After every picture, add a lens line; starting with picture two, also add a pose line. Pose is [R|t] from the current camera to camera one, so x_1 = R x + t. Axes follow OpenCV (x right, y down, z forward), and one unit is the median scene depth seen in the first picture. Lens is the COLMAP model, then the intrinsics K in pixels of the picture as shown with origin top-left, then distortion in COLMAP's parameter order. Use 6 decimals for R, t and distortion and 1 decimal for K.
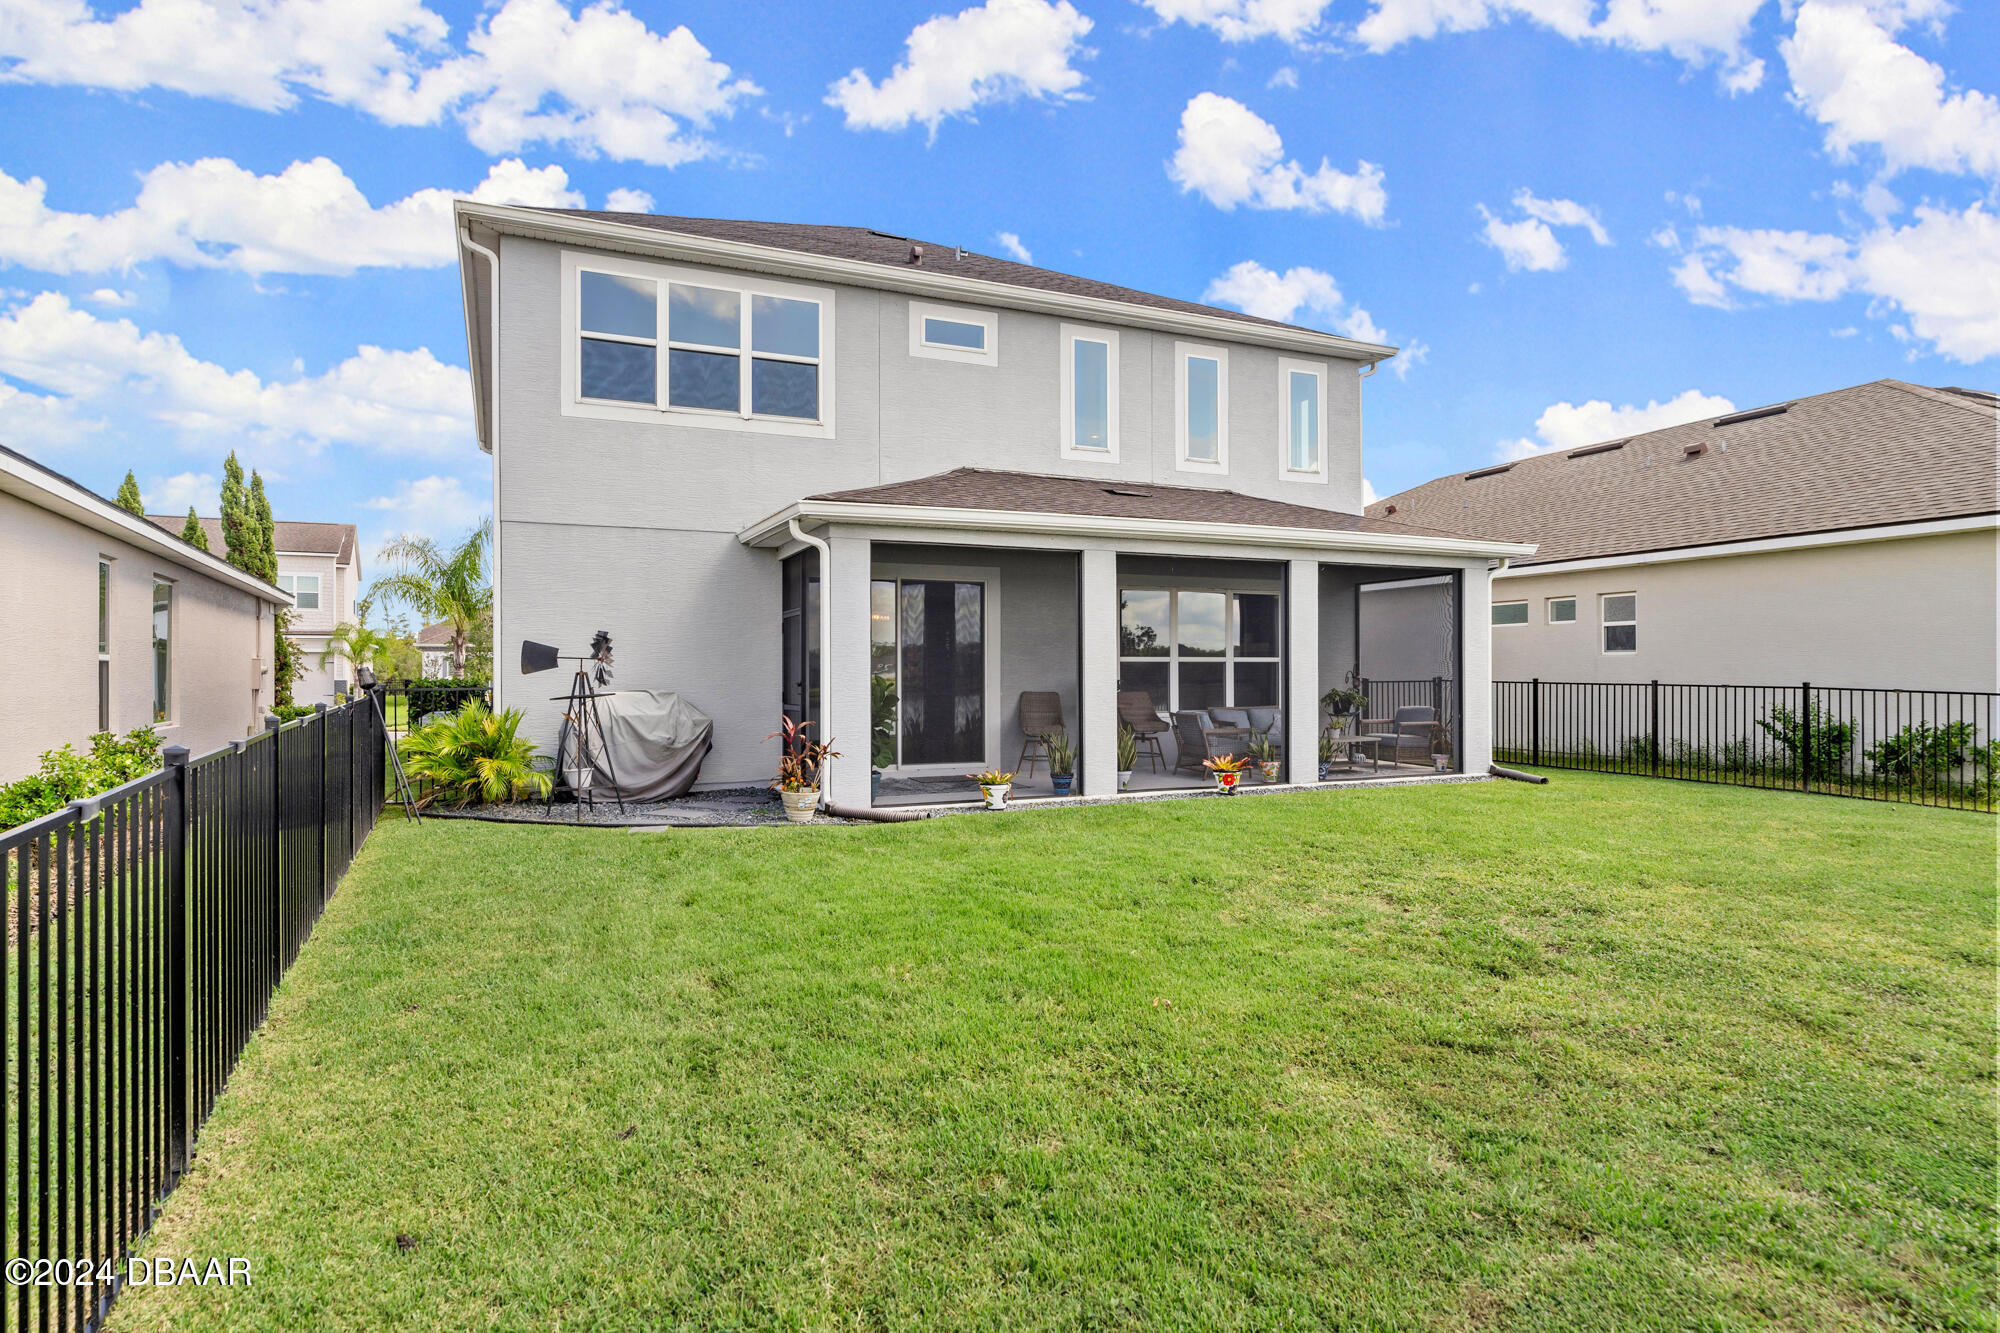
lens RADIAL K [[1102.6, 0, 996.7], [0, 1102.6, 662.6], [0, 0, 1]] dist [0.003269, 0.000245]
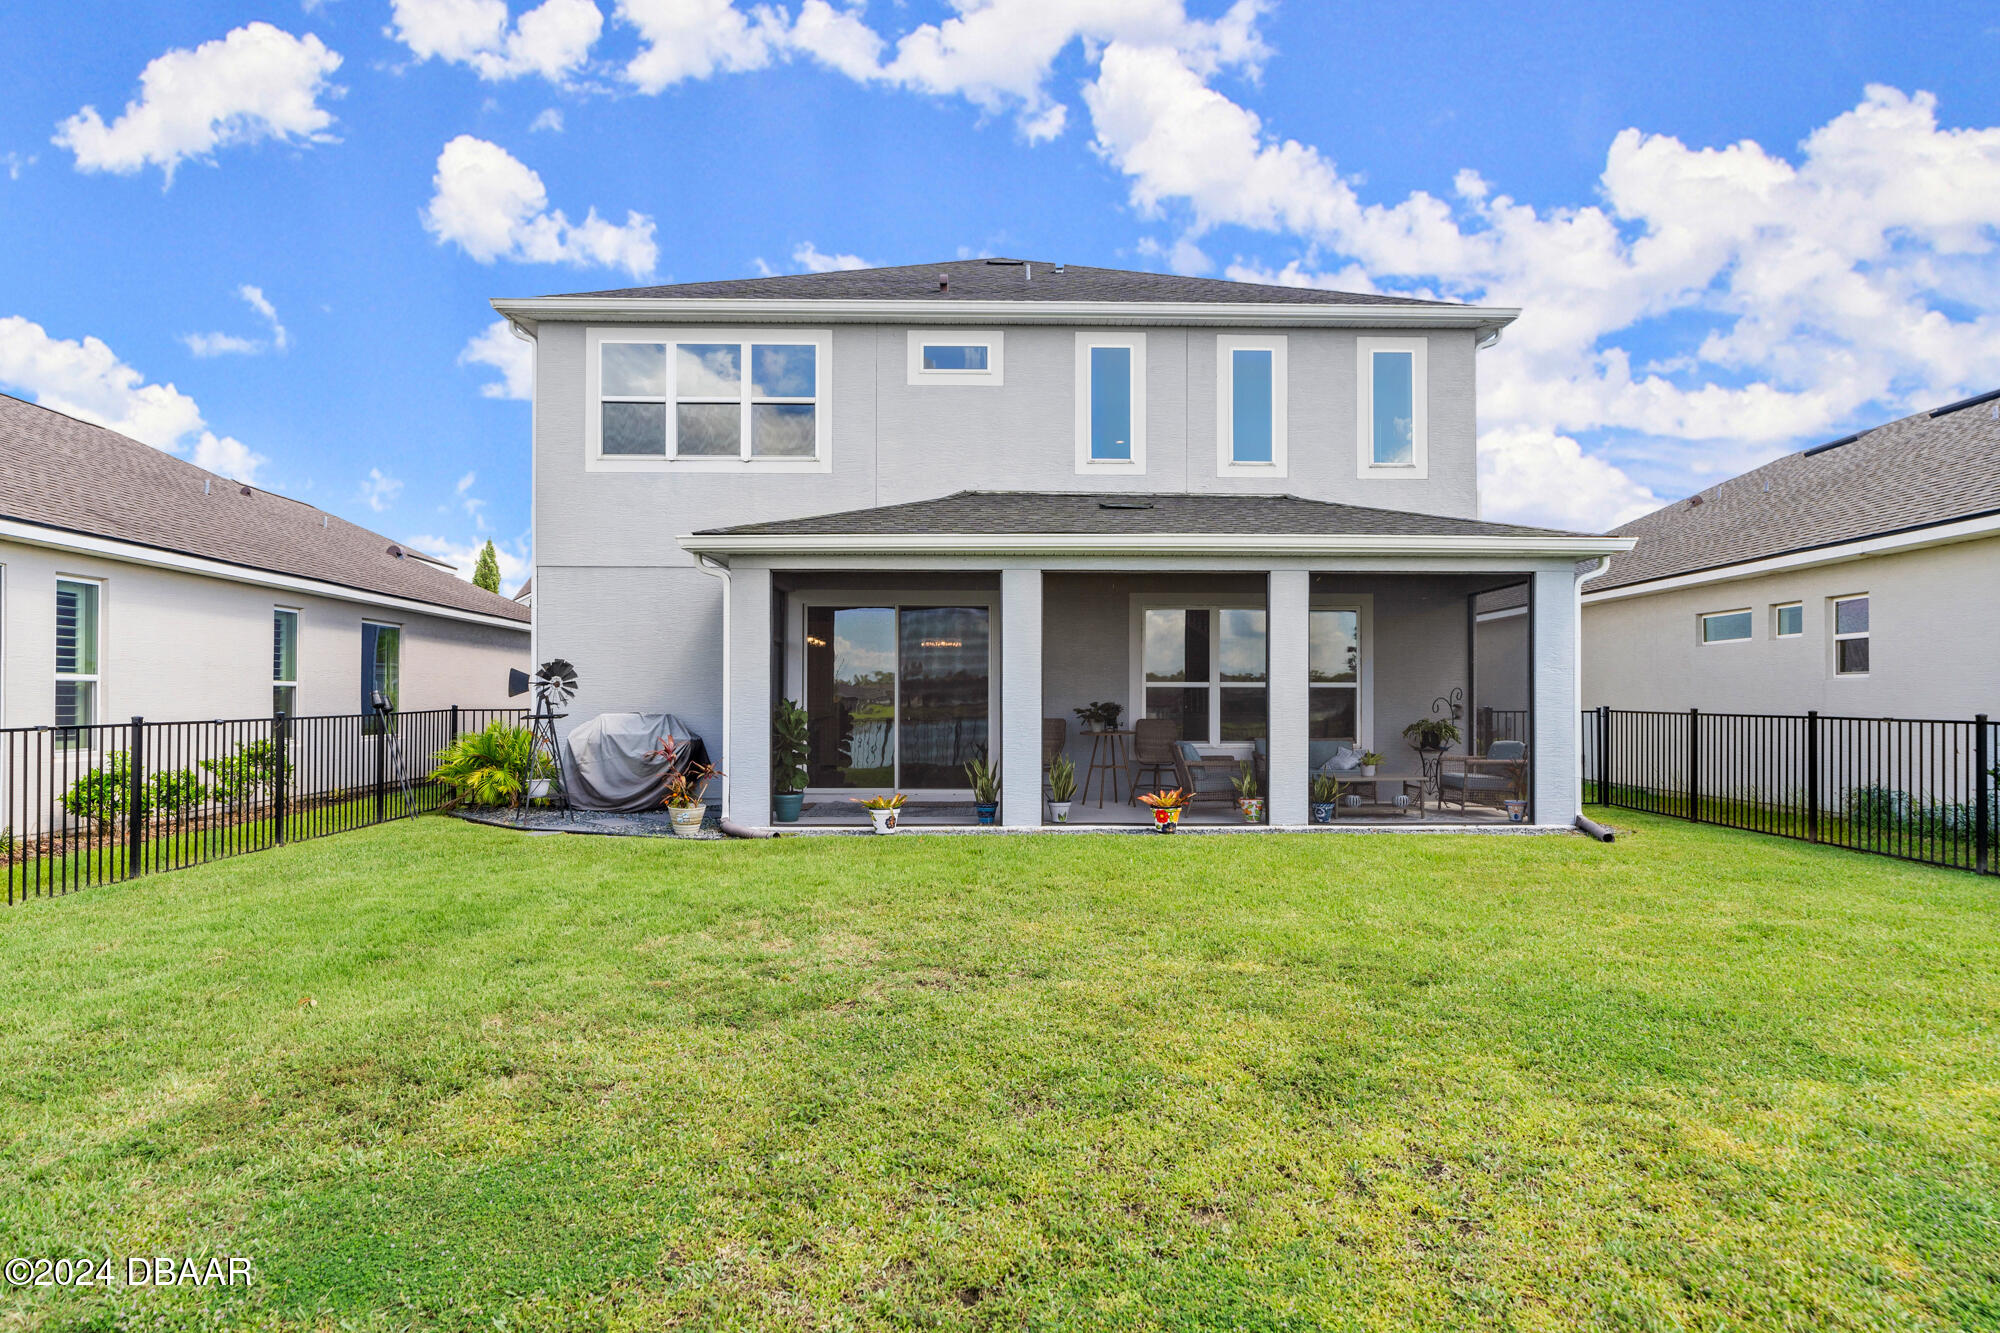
lens RADIAL K [[1102.6, 0, 1032.4], [0, 1102.6, 707.5], [0, 0, 1]] dist [0.003269, 0.000245]
pose [[0.999935, 0.009767, -0.005867, 0.677909], [-0.009638, 0.999722, 0.021535, -0.059501], [0.006076, -0.021477, 0.999751, 0.062388]]
